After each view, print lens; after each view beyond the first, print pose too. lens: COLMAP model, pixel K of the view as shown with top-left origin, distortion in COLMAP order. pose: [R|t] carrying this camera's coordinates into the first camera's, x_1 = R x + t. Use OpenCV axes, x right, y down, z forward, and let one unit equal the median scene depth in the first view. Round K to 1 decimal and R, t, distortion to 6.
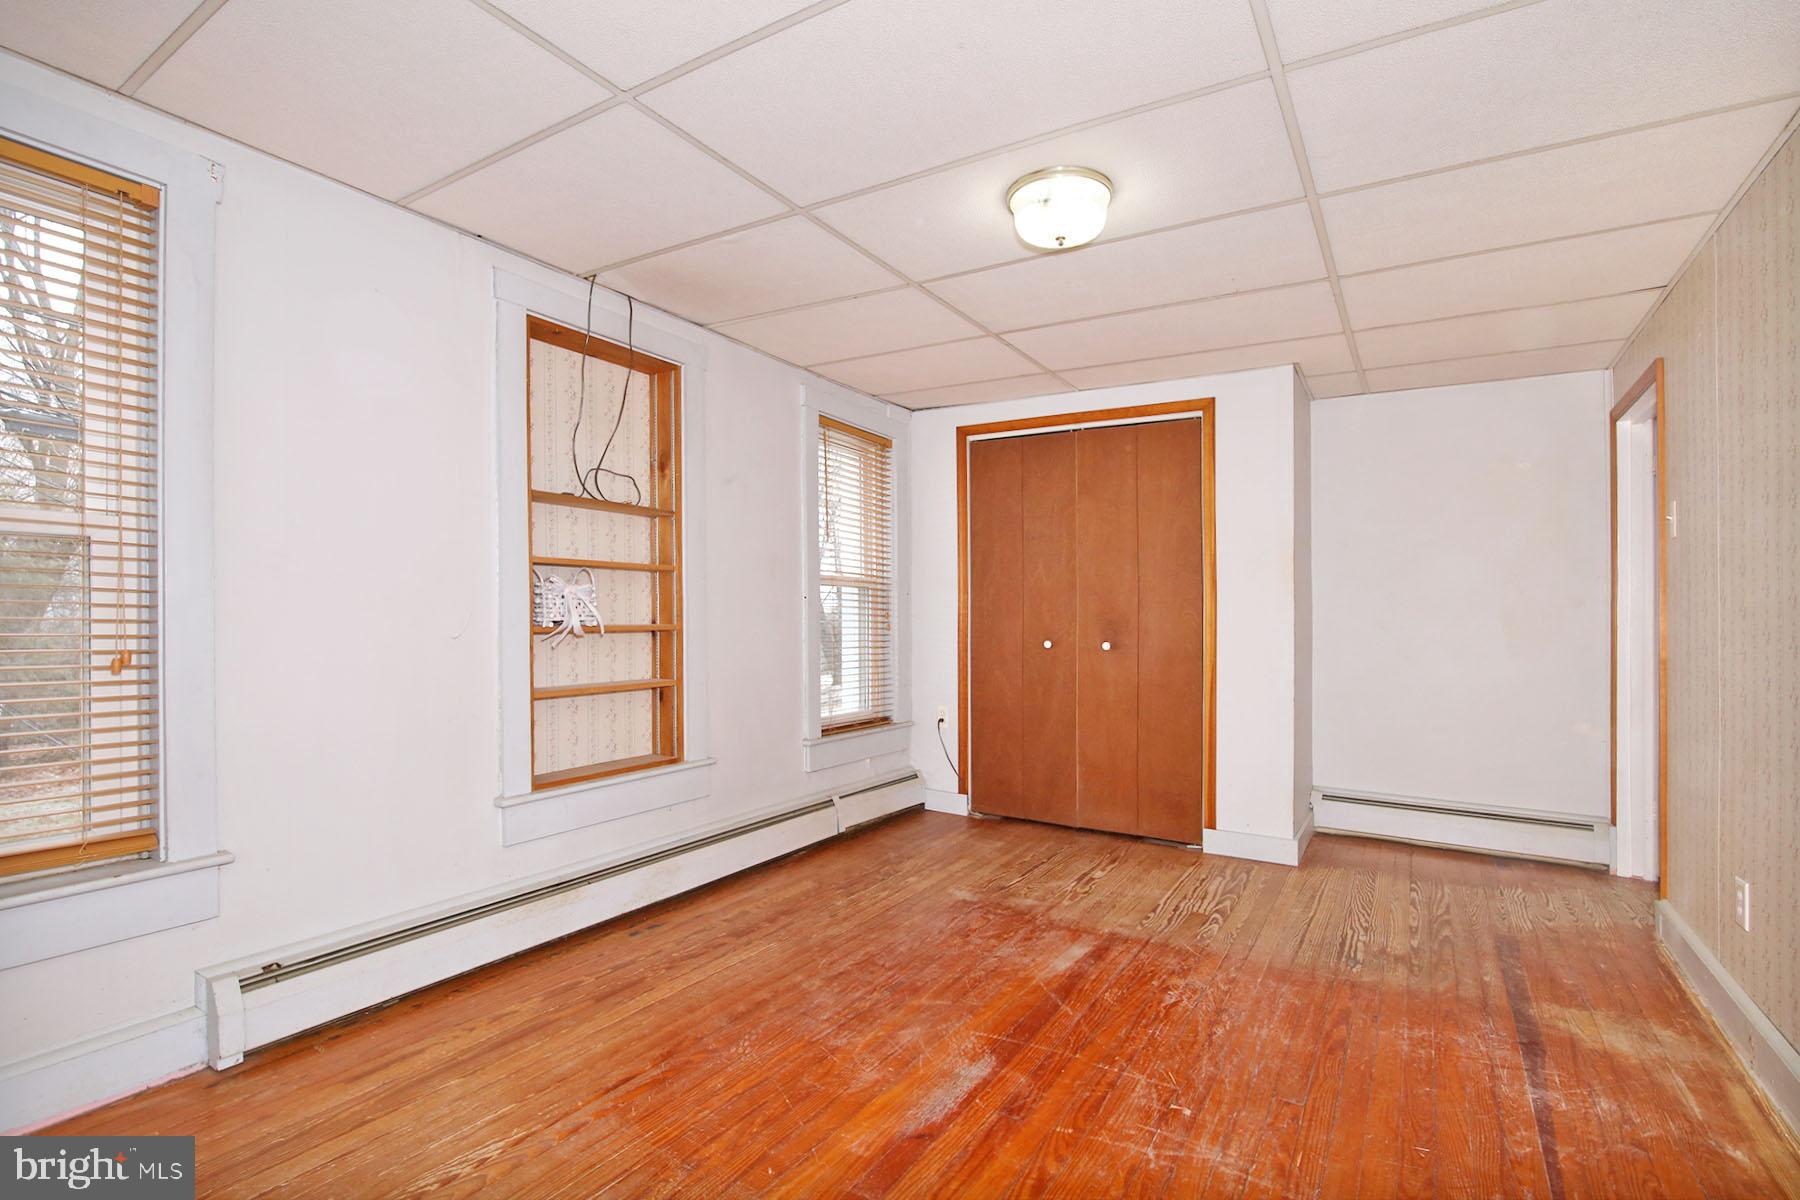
lens RADIAL K [[855.1, 0, 851.5], [0, 855.1, 605.6], [0, 0, 1]] dist [-0.024665, -0.001036]
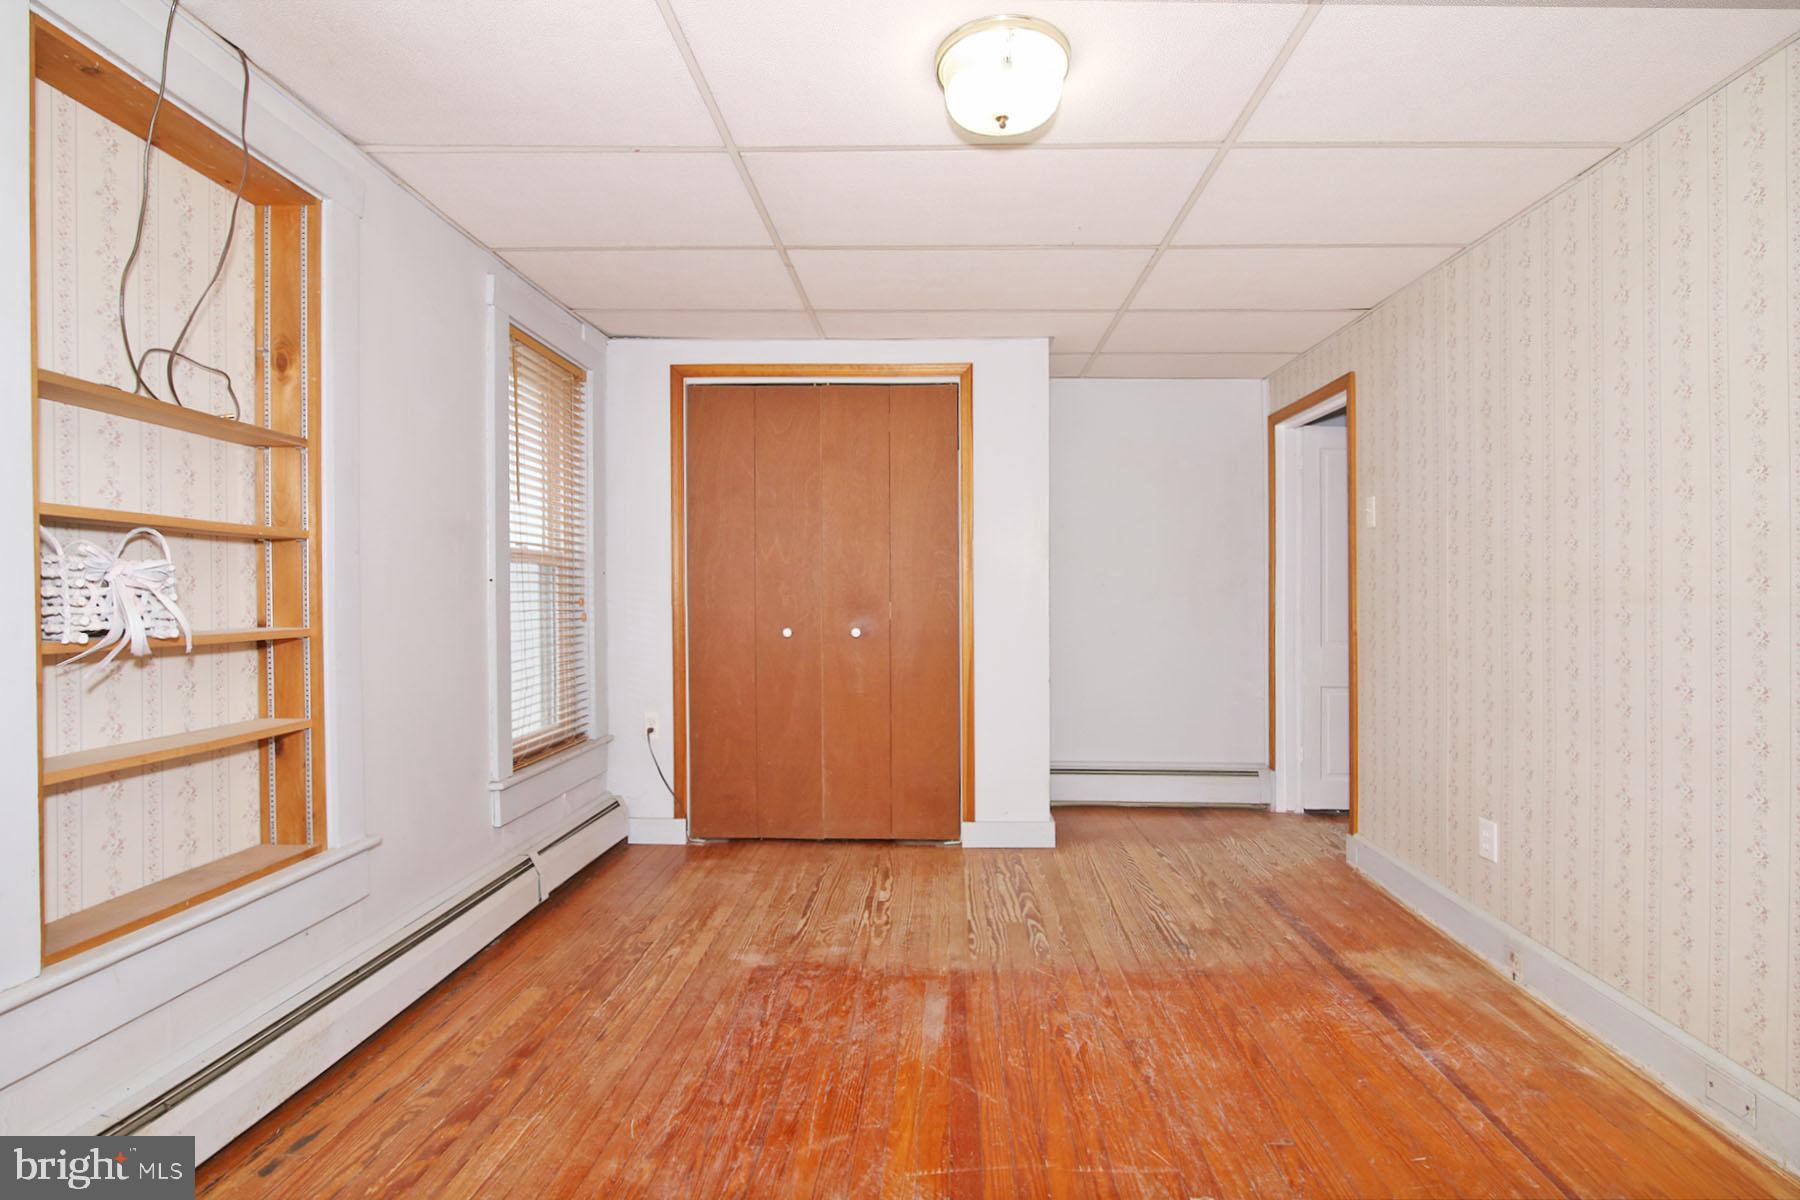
lens RADIAL K [[873.4, 0, 910.4], [0, 873.4, 587.8], [0, 0, 1]] dist [-0.019383, -0.000078]
pose [[0.845988, -0.012489, 0.533056, -0.192205], [0.007644, 0.999907, 0.011295, -0.010724], [-0.533147, -0.005481, 0.846005, 0.284714]]
